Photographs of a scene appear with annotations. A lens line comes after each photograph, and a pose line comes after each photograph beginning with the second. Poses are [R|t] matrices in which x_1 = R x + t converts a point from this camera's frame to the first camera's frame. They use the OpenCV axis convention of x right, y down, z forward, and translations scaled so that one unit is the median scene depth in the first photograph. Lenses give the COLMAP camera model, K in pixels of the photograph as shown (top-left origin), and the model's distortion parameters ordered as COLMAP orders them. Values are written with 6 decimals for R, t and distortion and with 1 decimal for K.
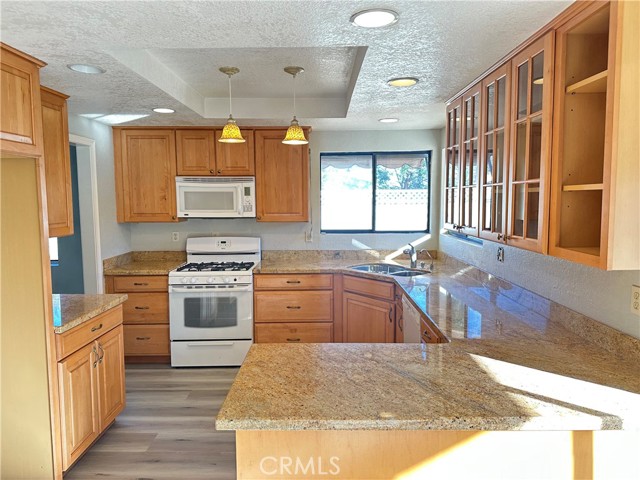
lens RADIAL K [[447.6, 0, 318.3], [0, 447.6, 241.1], [0, 0, 1]] dist [0.100065, -0.128711]
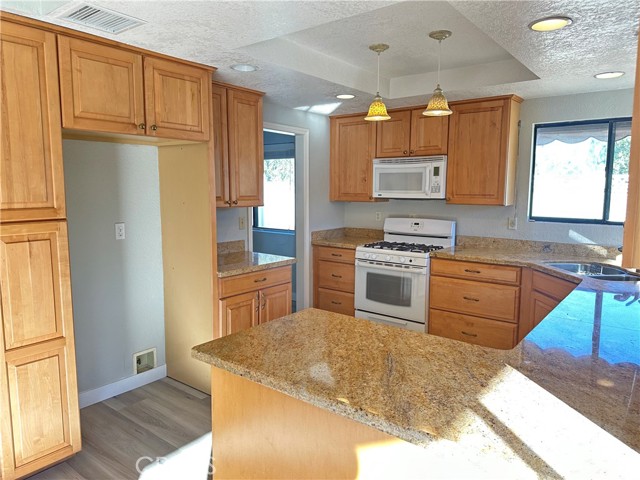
lens RADIAL K [[447.6, 0, 318.3], [0, 447.6, 241.1], [0, 0, 1]] dist [0.100065, -0.128711]
pose [[0.786472, 0.084273, -0.611849, 0.252393], [-0.070572, 0.996421, 0.046529, 0.010721], [0.613581, 0.006585, 0.789605, 0.087435]]
